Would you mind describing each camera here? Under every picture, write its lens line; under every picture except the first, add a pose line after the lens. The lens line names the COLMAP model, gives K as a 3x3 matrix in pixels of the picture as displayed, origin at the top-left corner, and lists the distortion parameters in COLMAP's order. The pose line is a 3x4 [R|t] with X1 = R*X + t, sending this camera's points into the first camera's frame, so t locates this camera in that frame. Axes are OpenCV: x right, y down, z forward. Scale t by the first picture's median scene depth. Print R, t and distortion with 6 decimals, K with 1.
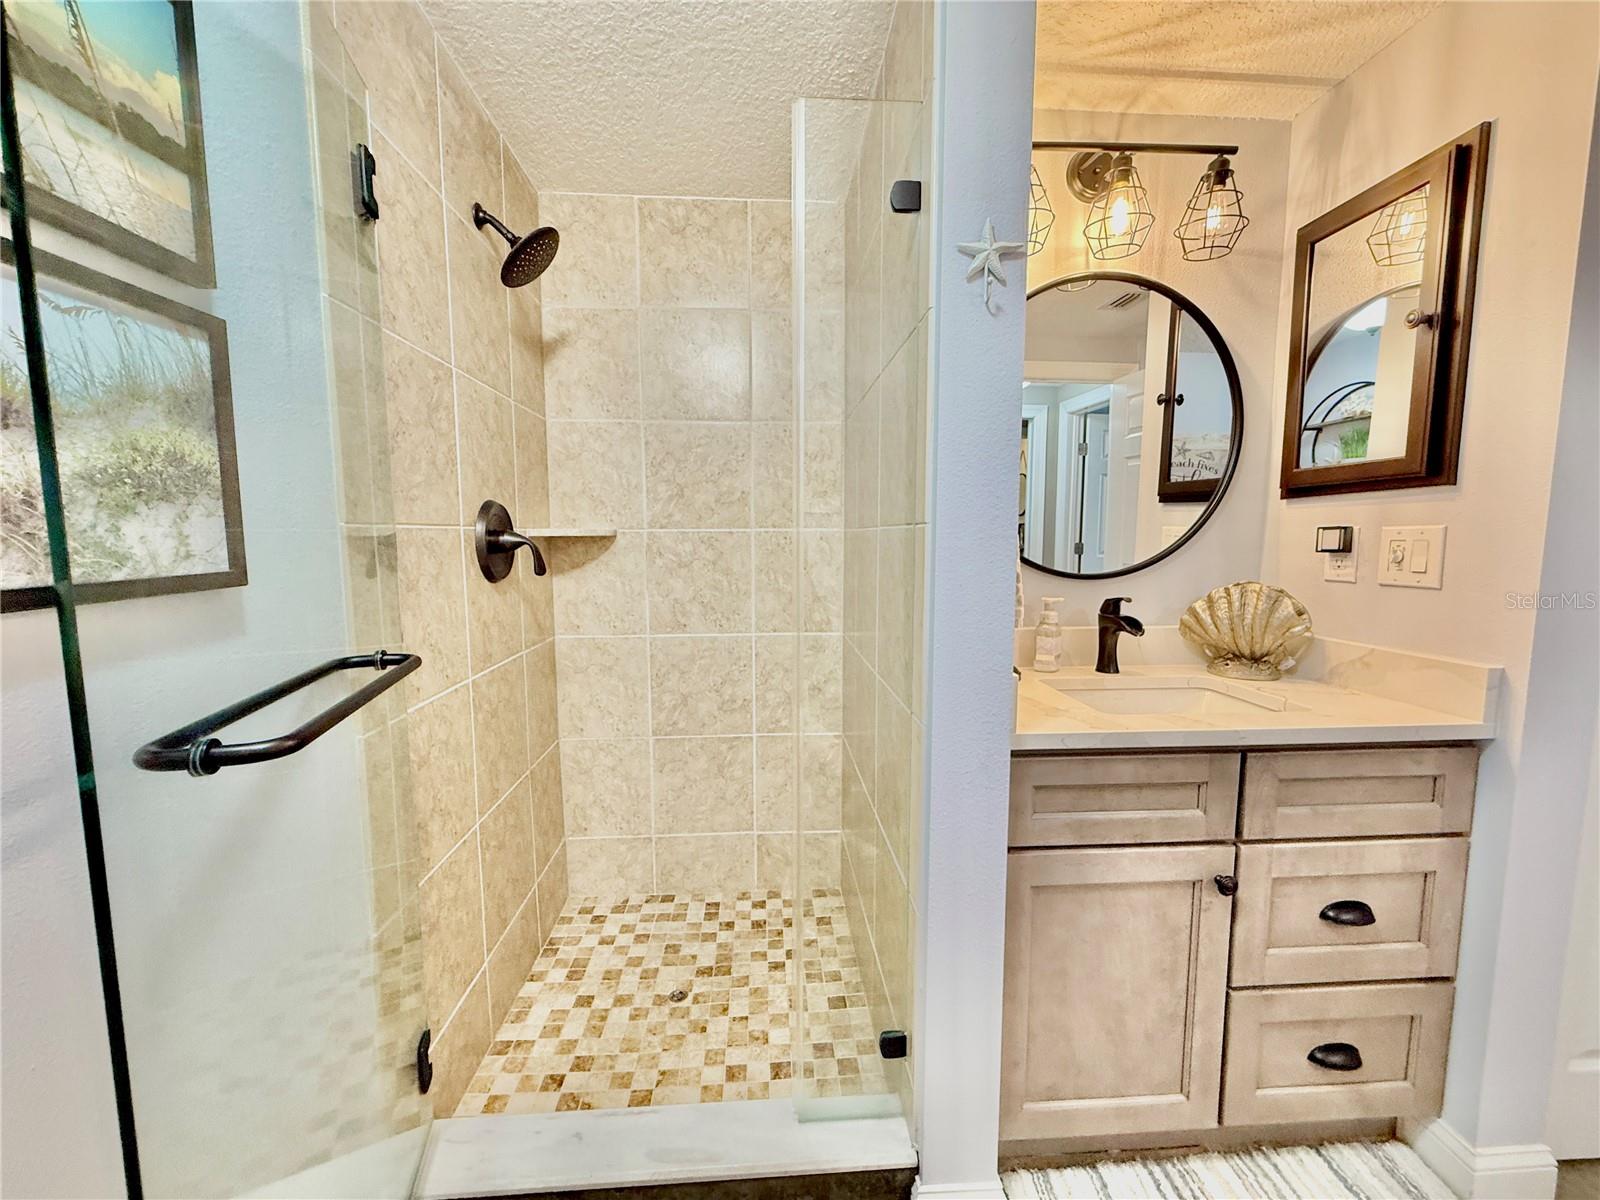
lens RADIAL K [[638.9, 0, 795.6], [0, 638.9, 599.2], [0, 0, 1]] dist [0.000014, -0.000098]
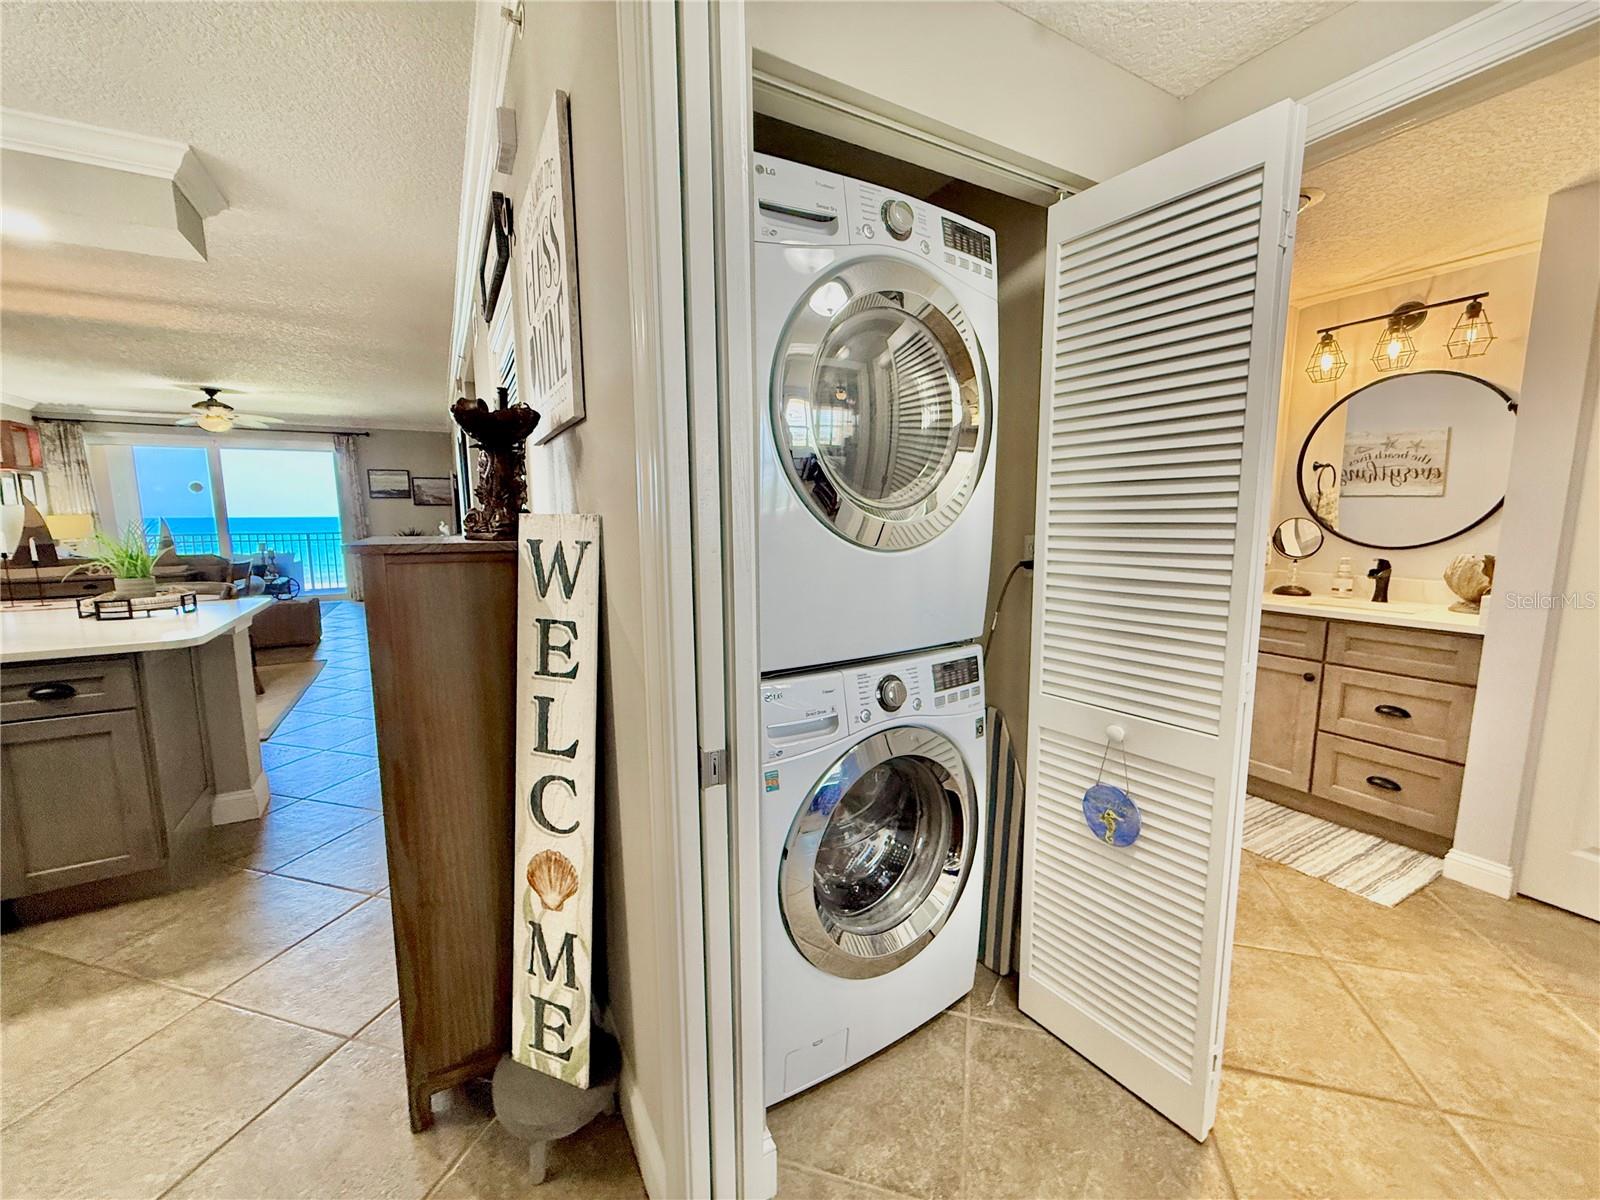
lens RADIAL K [[638.9, 0, 795.6], [0, 638.9, 599.2], [0, 0, 1]] dist [0.000014, -0.000098]
pose [[0.428583, 0.116186, -0.896001, 1.899512], [-0.088892, 0.992308, 0.086155, 0.134207], [0.899119, 0.042723, 0.435615, -1.669967]]
